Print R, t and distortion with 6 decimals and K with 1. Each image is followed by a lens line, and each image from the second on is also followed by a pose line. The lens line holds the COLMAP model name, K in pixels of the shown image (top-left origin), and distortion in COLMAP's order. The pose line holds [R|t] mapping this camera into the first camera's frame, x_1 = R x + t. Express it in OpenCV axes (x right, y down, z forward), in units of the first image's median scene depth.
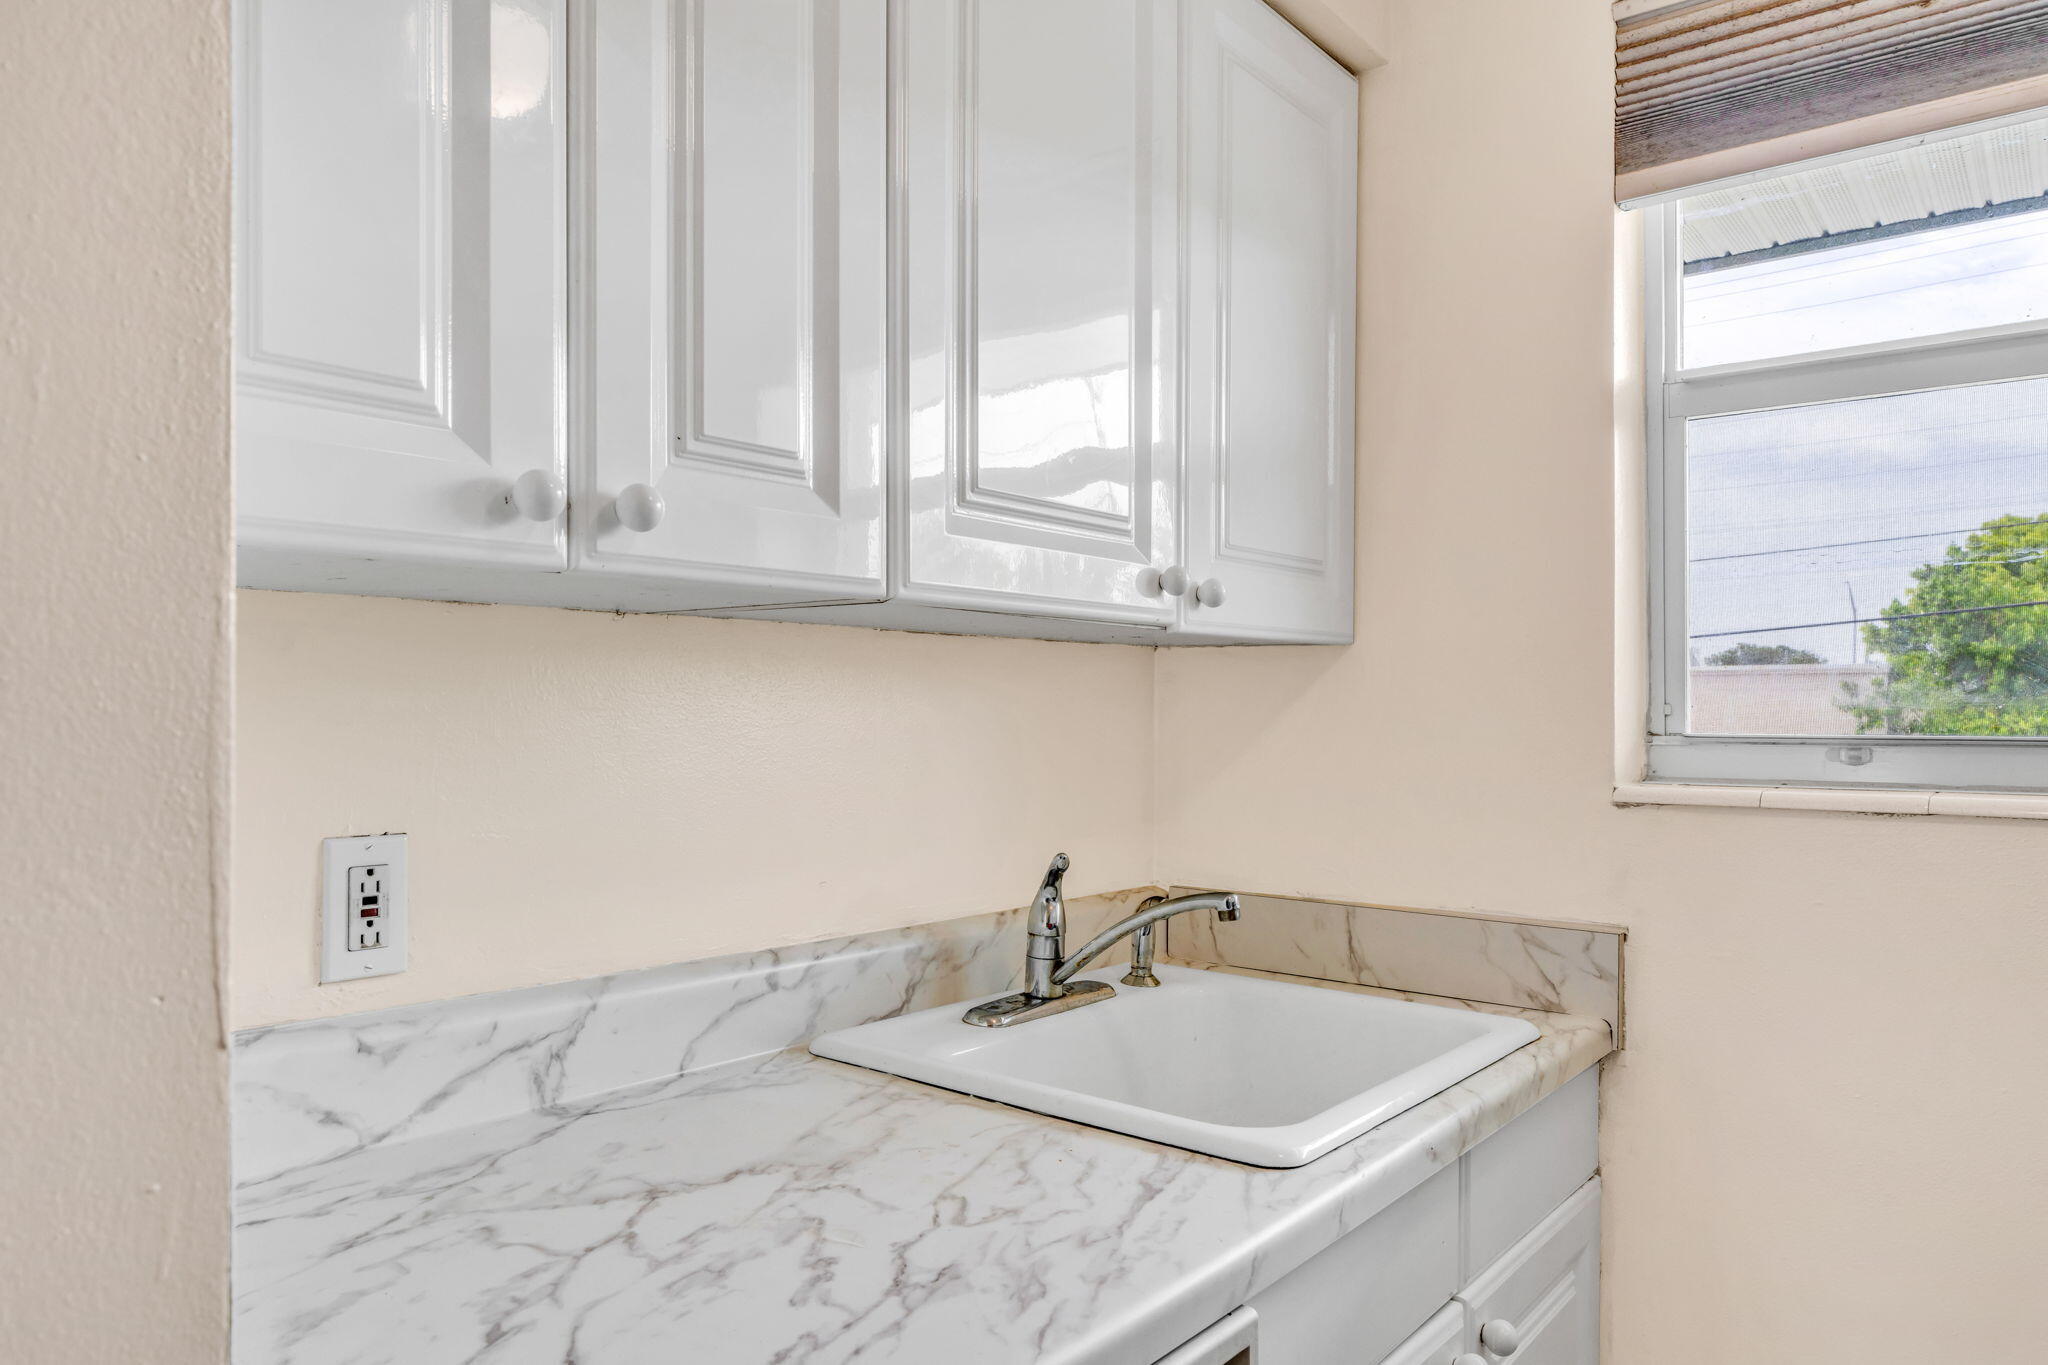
lens RADIAL K [[1389.4, 0, 1024.0], [0, 1389.4, 682.5], [0, 0, 1]] dist [0.001845, 0.000378]
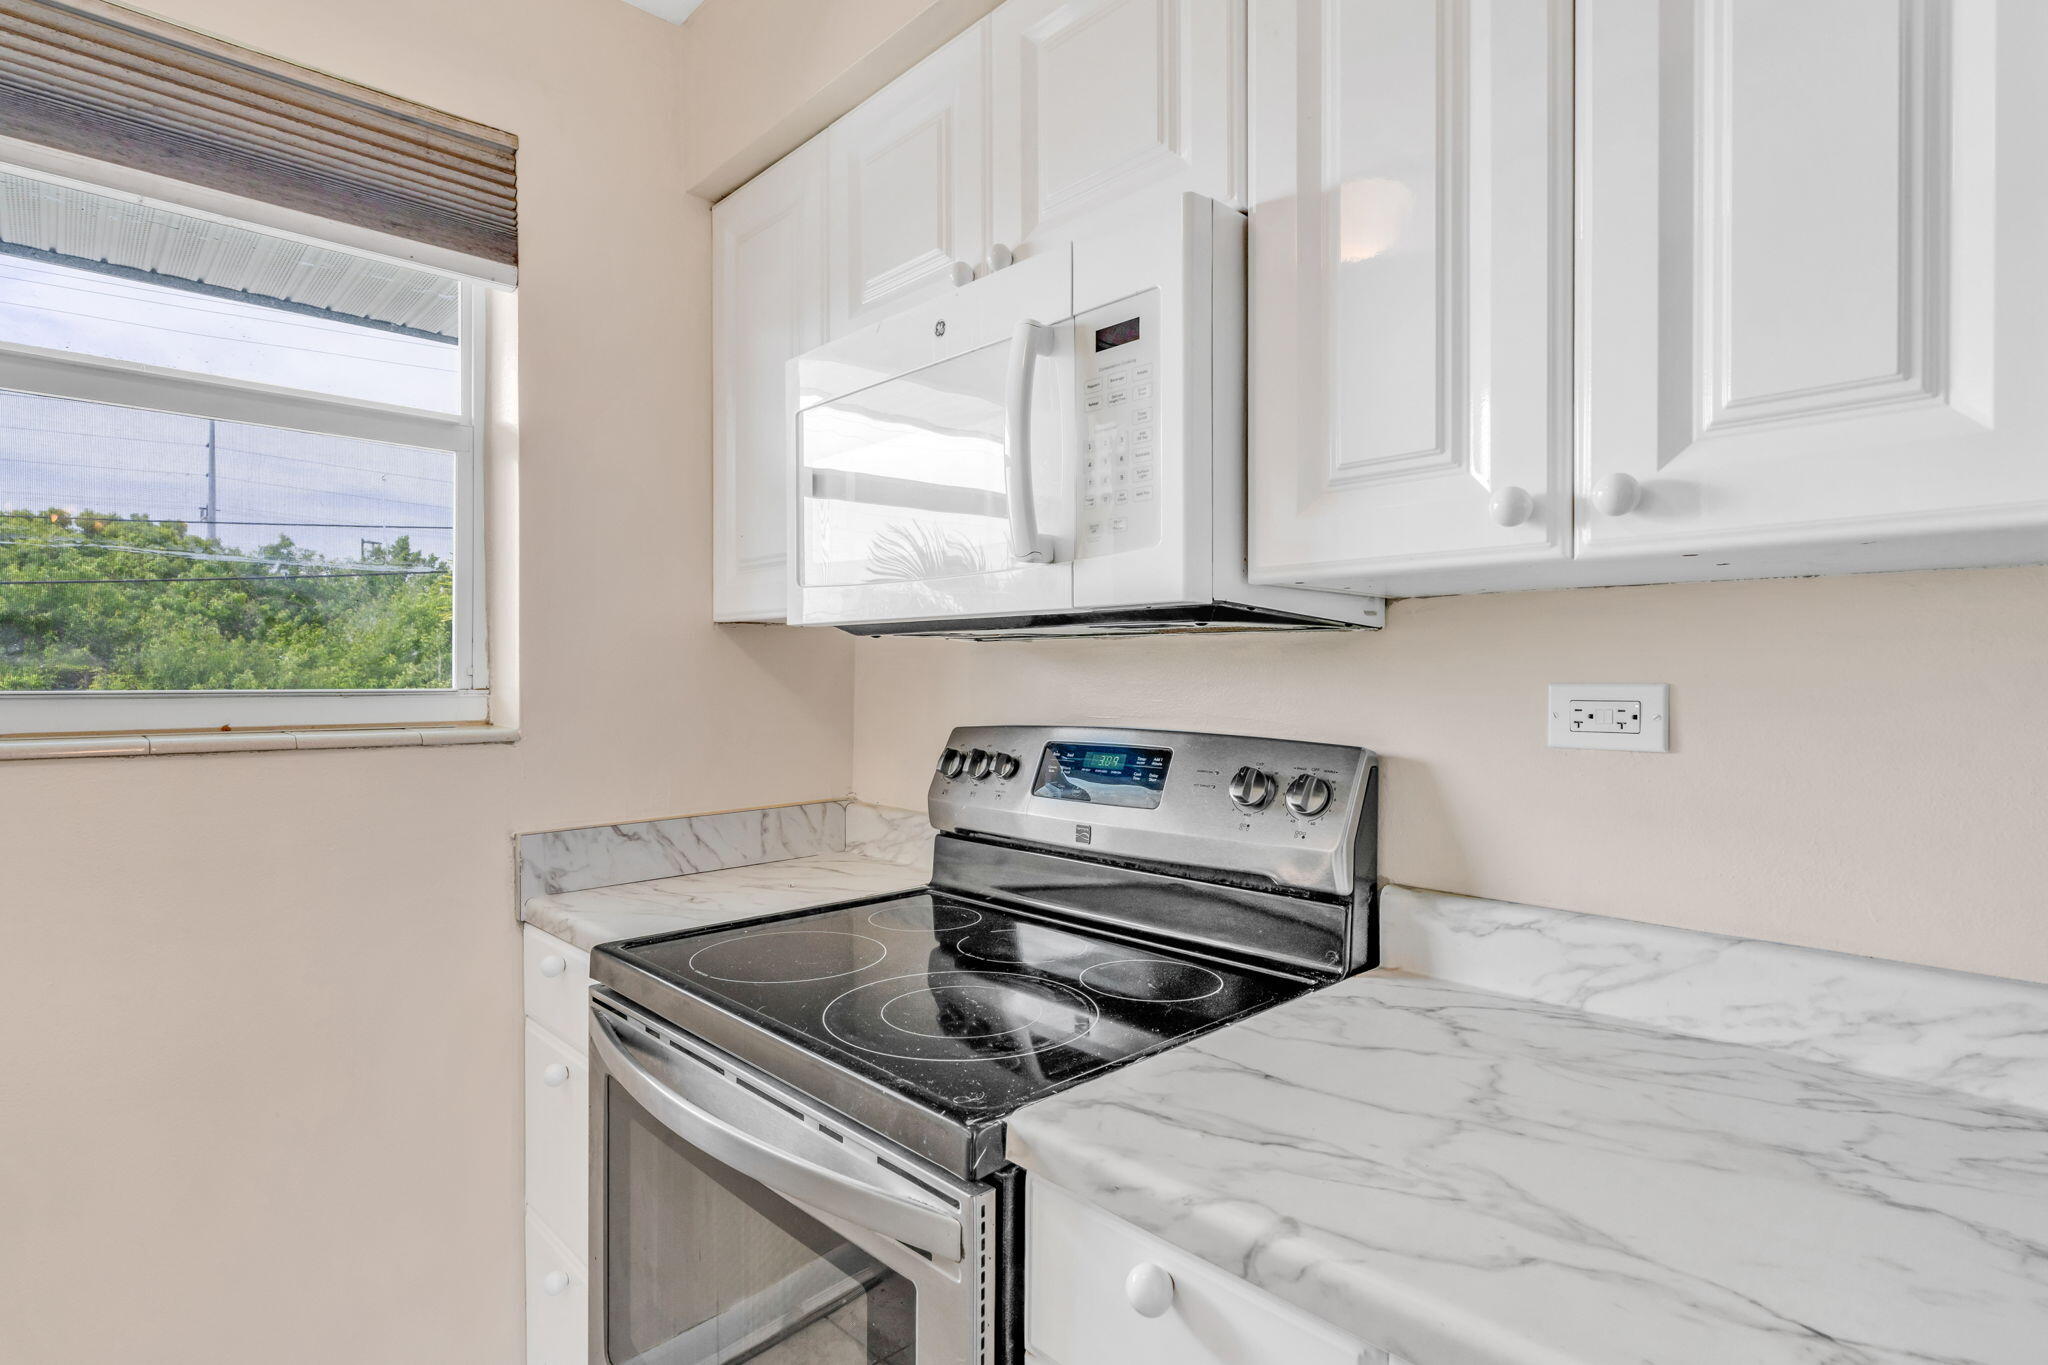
lens RADIAL K [[1036.2, 0, 1024.0], [0, 1036.2, 682.5], [0, 0, 1]] dist [0.001339, 0.000004]
pose [[0.135822, -0.006163, 0.990714, -0.843559], [-0.008442, 0.999937, 0.007378, 0.048418], [-0.990697, -0.009366, 0.135761, 1.379038]]
